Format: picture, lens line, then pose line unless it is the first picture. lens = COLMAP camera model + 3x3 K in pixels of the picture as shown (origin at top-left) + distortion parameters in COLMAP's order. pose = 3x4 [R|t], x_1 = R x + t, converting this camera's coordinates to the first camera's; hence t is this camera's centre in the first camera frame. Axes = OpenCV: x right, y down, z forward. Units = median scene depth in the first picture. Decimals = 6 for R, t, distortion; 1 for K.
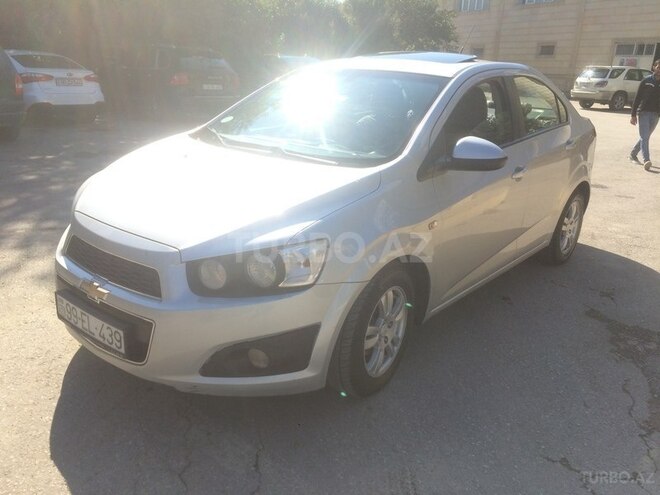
lens RADIAL K [[570.6, 0, 326.5], [0, 570.6, 248.7], [0, 0, 1]] dist [0.061620, -0.087087]
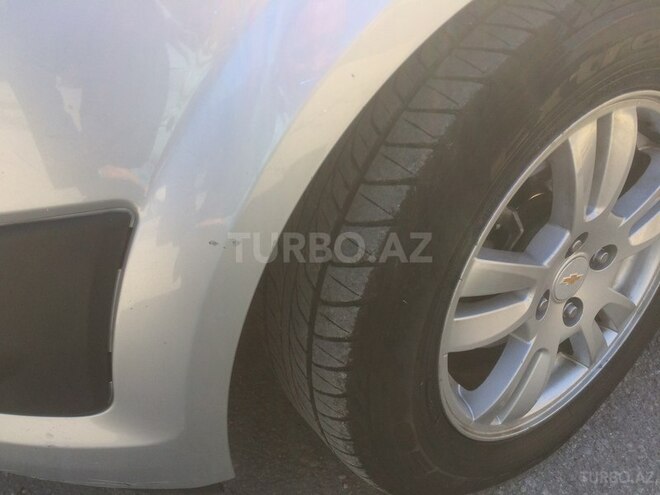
lens RADIAL K [[570.6, 0, 328.7], [0, 570.6, 248.6], [0, 0, 1]] dist [0.061620, -0.087087]
pose [[0.919202, 0.160985, -0.359376, 0.093020], [-0.085794, 0.972567, 0.216226, 0.086125], [0.384326, -0.167923, 0.907797, 0.736021]]
